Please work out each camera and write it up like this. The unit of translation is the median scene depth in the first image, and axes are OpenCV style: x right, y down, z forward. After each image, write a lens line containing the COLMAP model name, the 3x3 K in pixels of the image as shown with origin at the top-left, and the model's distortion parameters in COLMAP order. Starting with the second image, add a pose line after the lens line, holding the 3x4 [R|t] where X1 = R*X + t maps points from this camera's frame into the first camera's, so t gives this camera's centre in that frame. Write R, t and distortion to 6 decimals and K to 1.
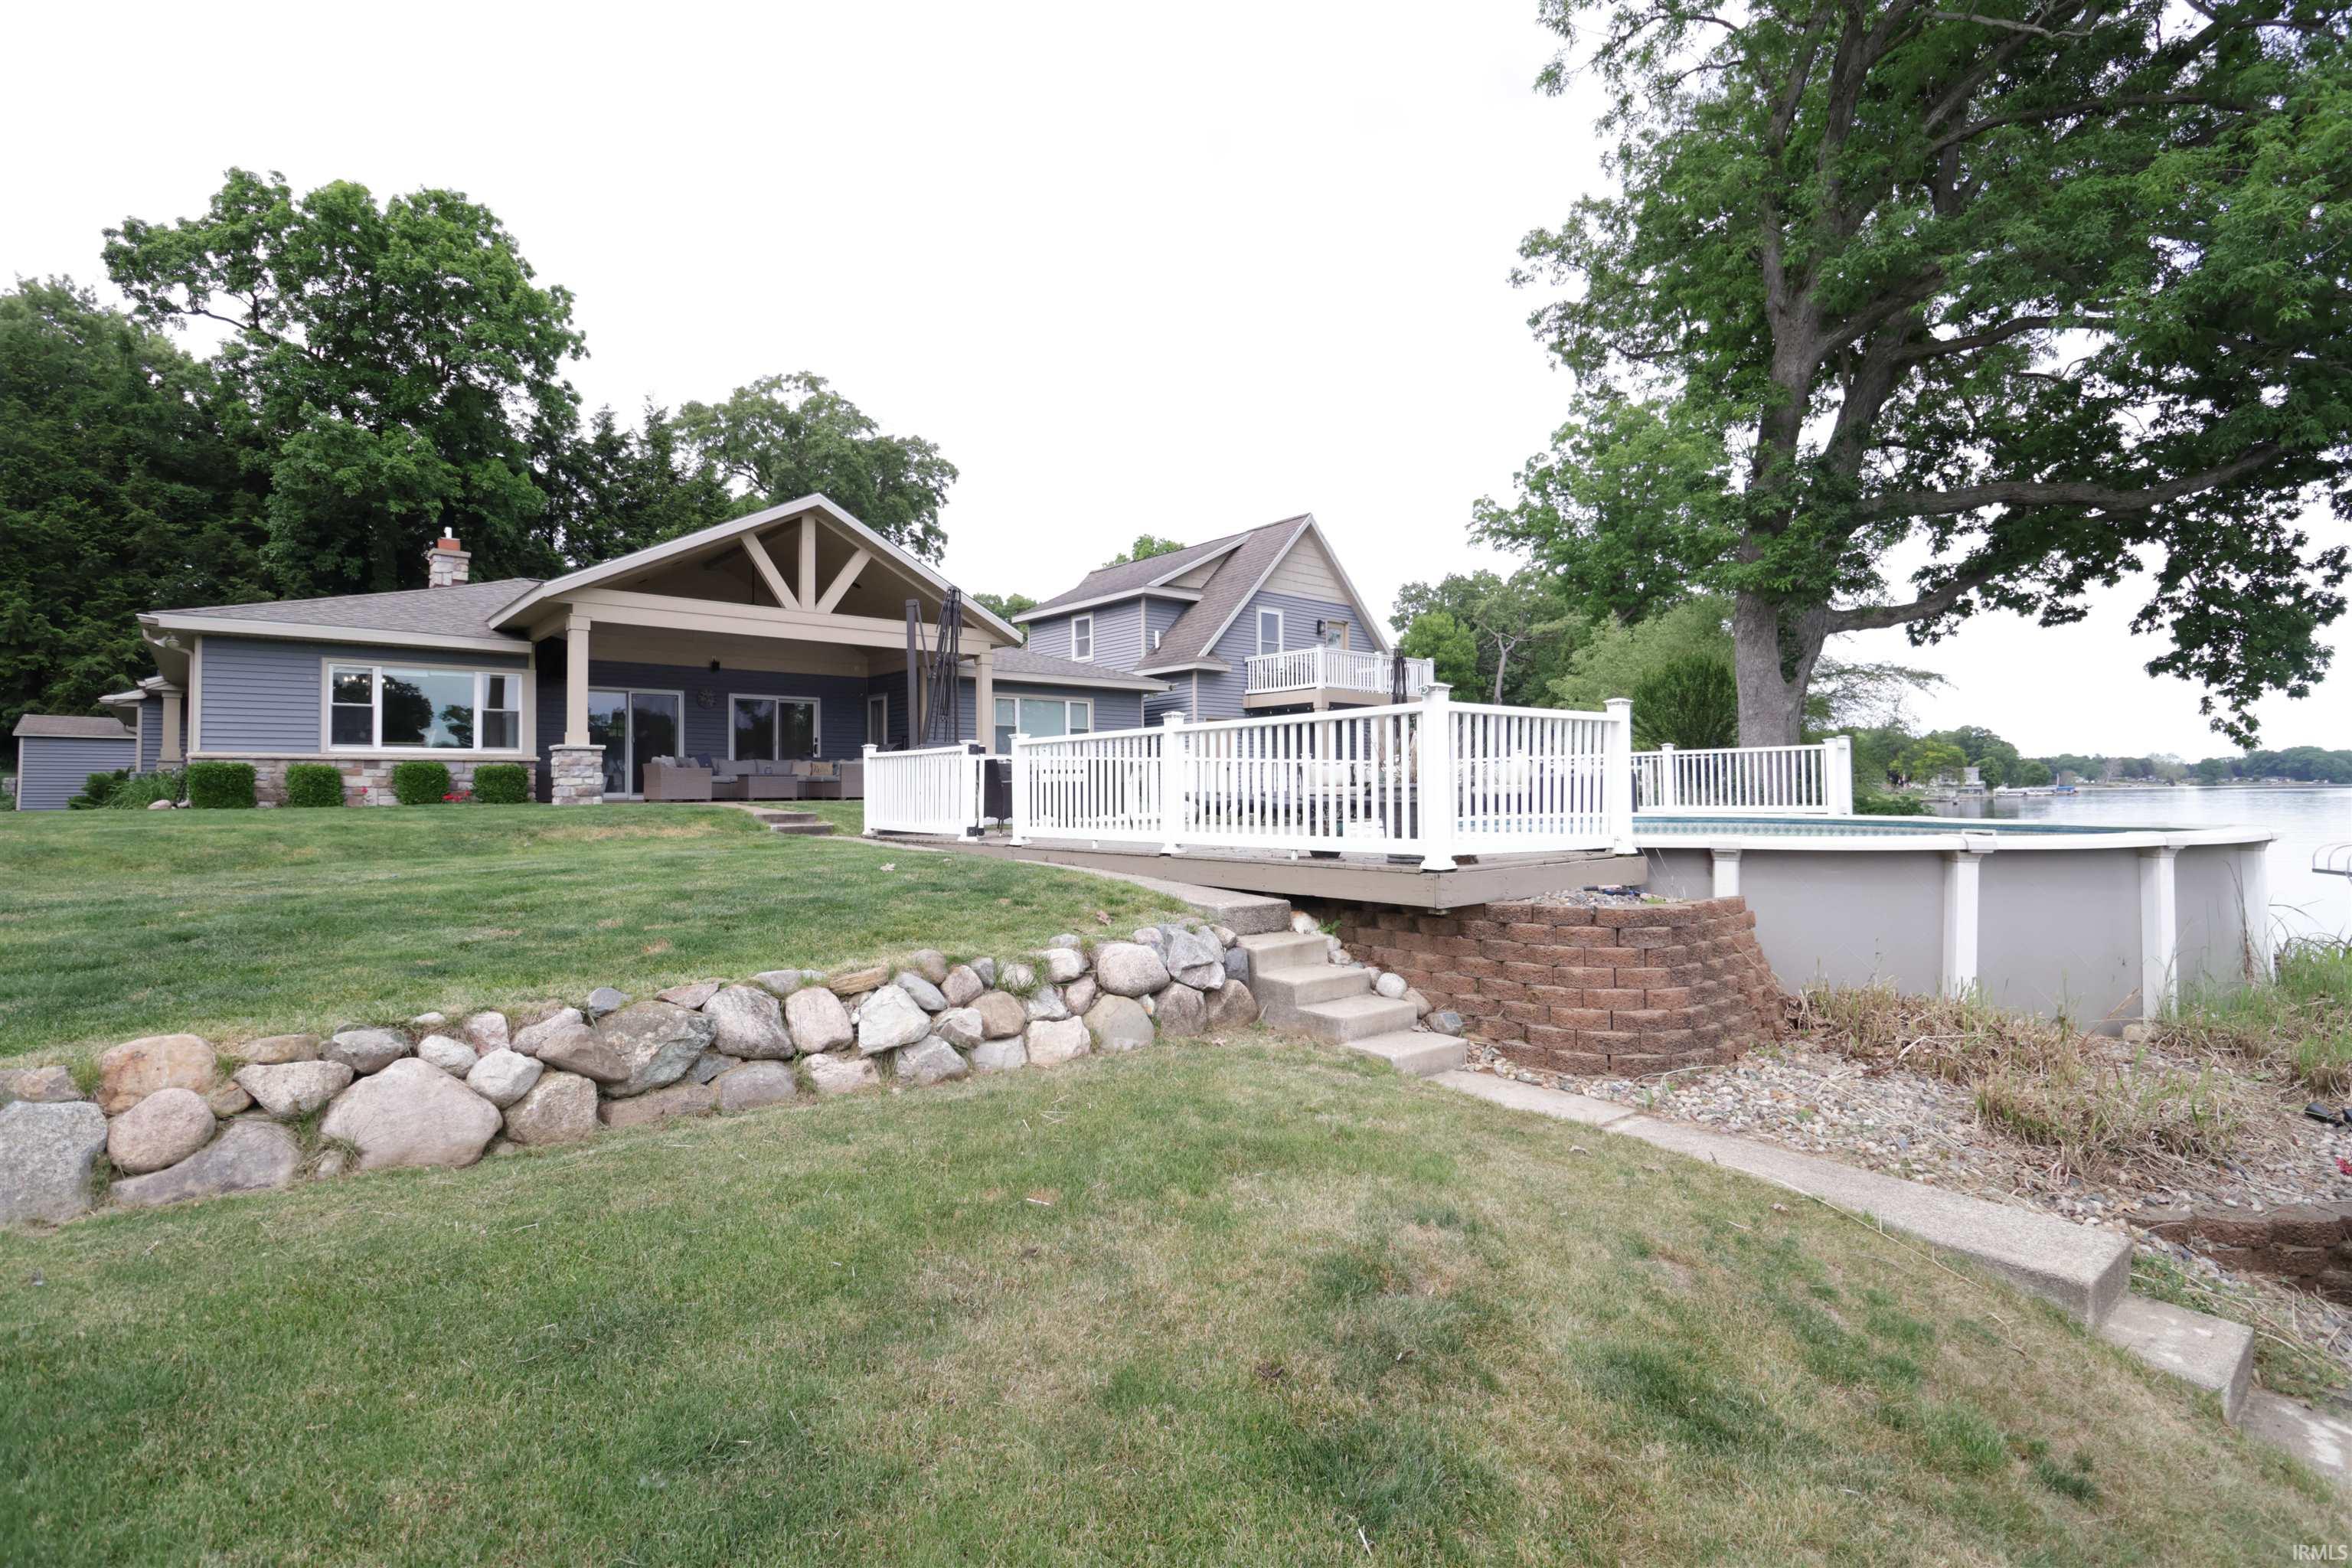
lens RADIAL K [[1090.0, 0, 1182.9], [0, 1090.0, 784.8], [0, 0, 1]] dist [-0.010531, -0.004796]
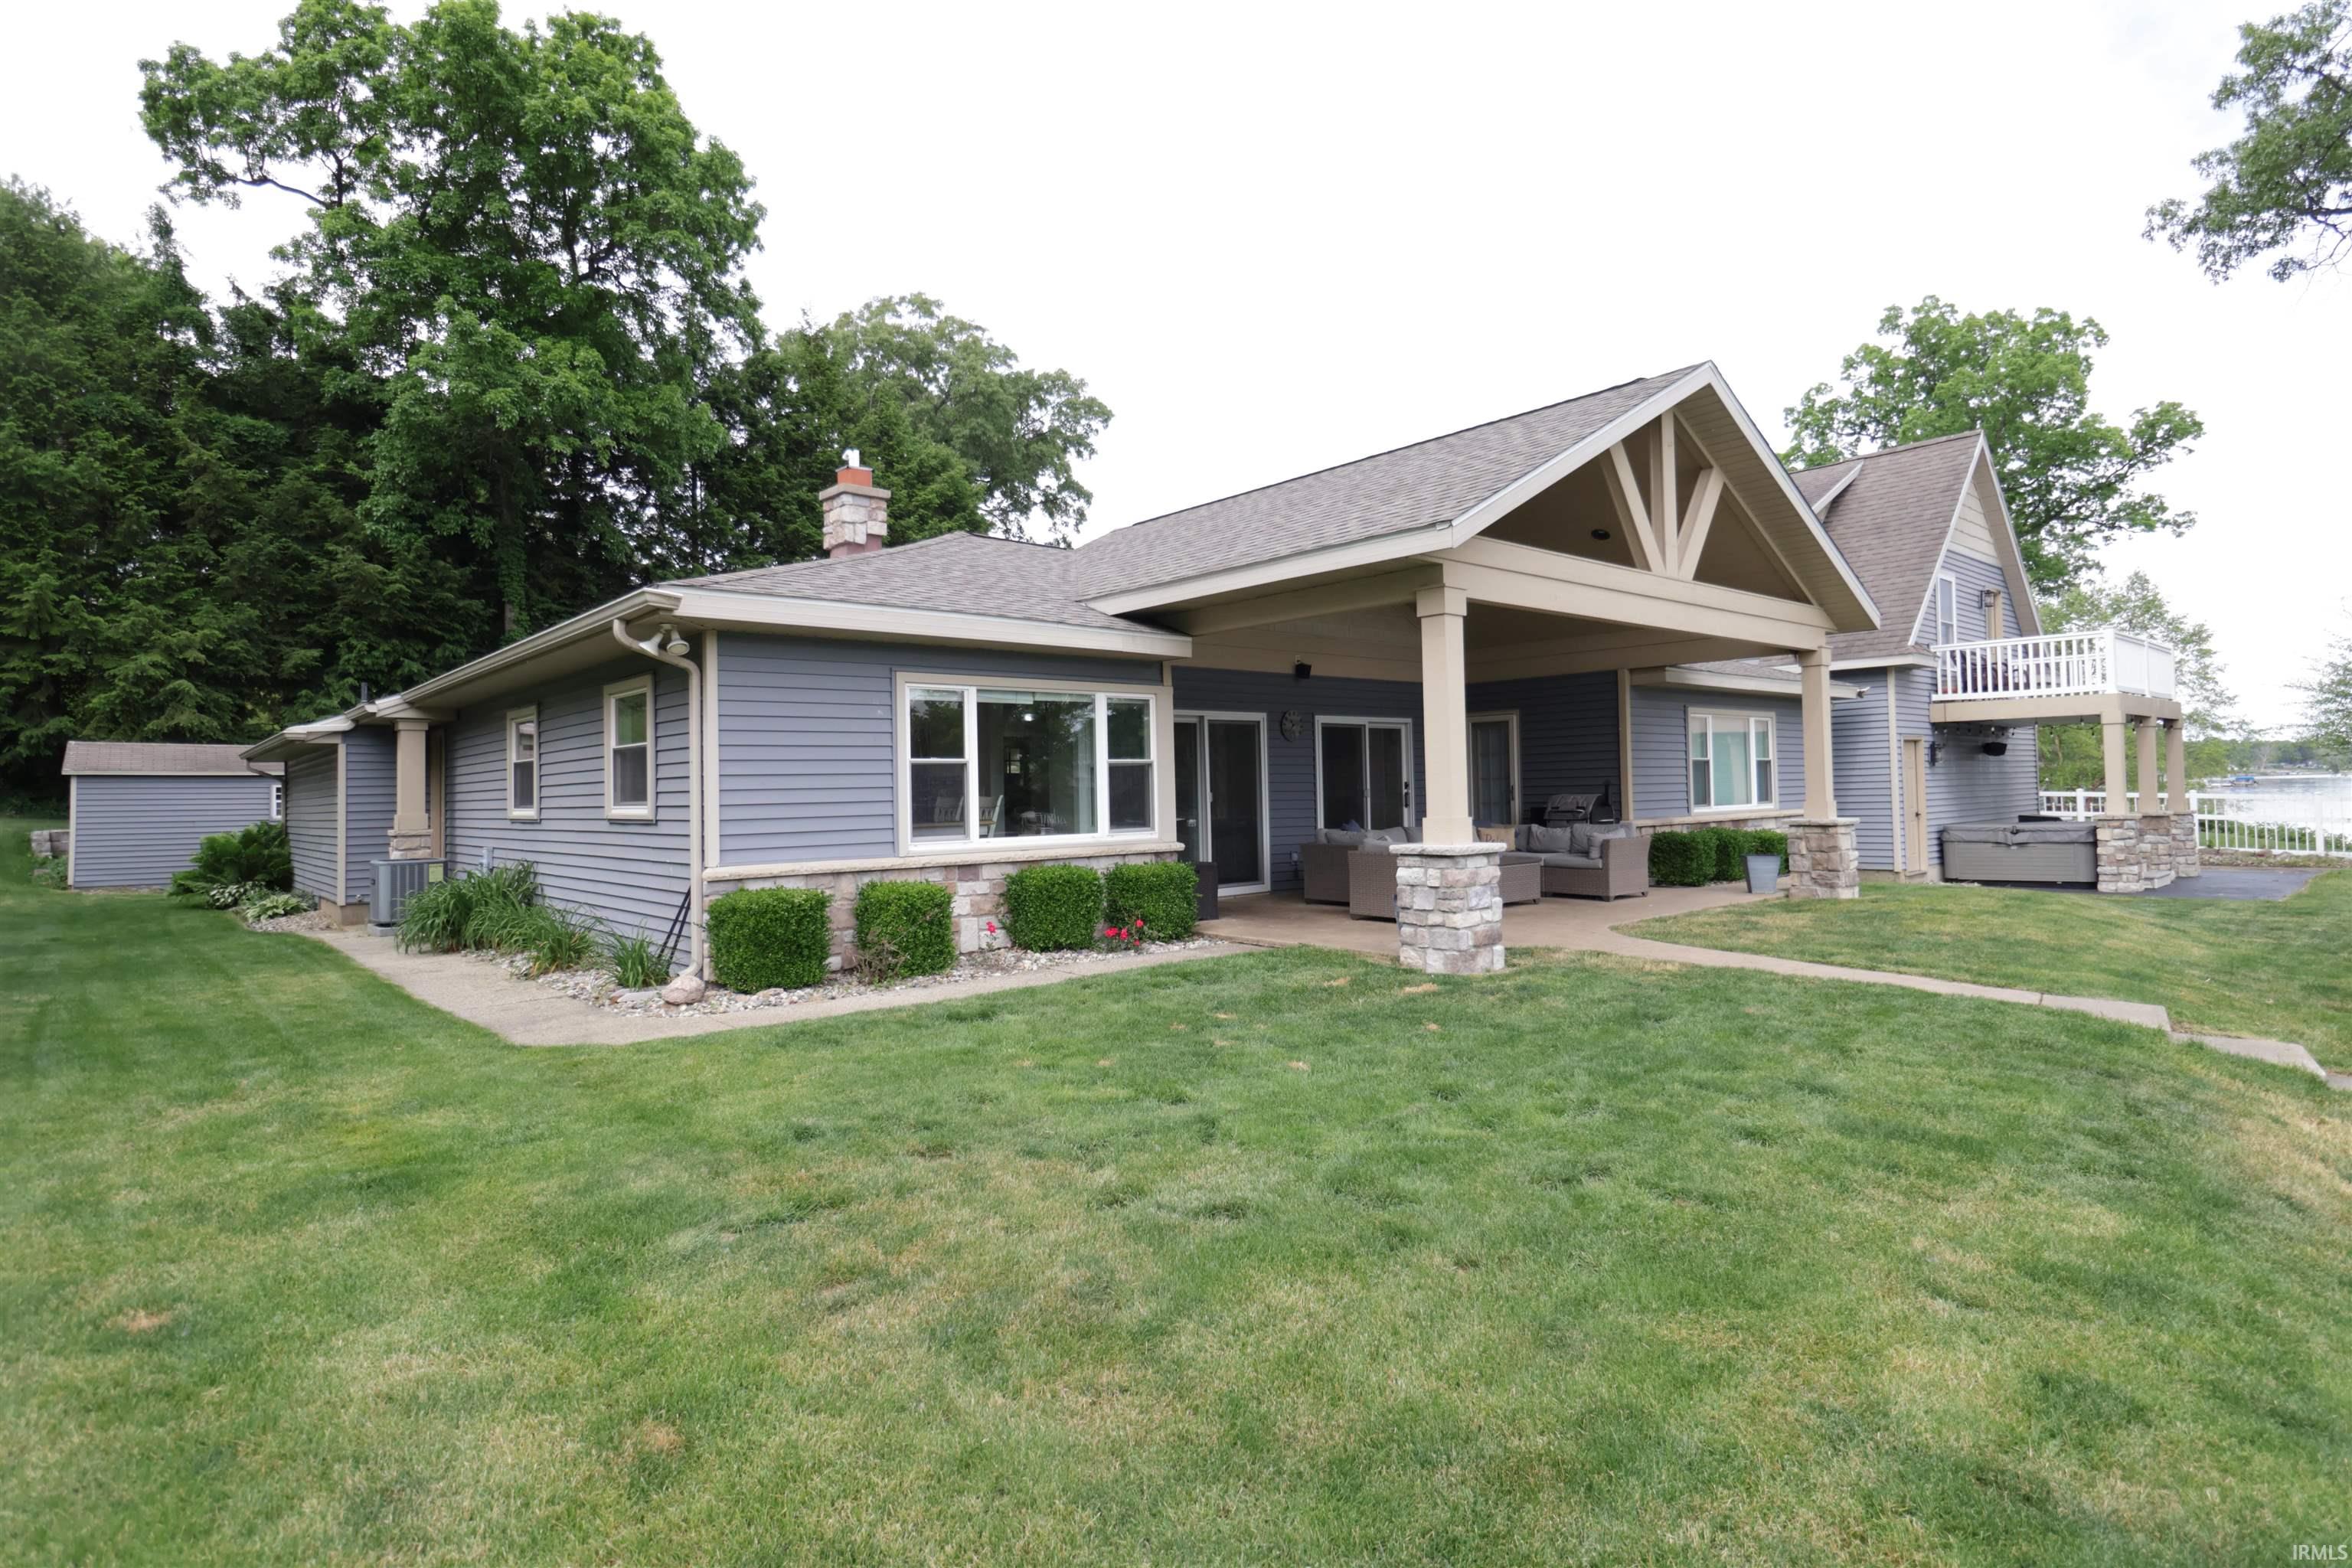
lens RADIAL K [[1214.2, 0, 1176.8], [0, 1214.2, 780.2], [0, 0, 1]] dist [0.001823, -0.006625]
pose [[0.999877, -0.008057, -0.013468, -0.300643], [0.008070, 0.999967, 0.000878, -0.029890], [0.013460, -0.000987, 0.999909, 0.191791]]
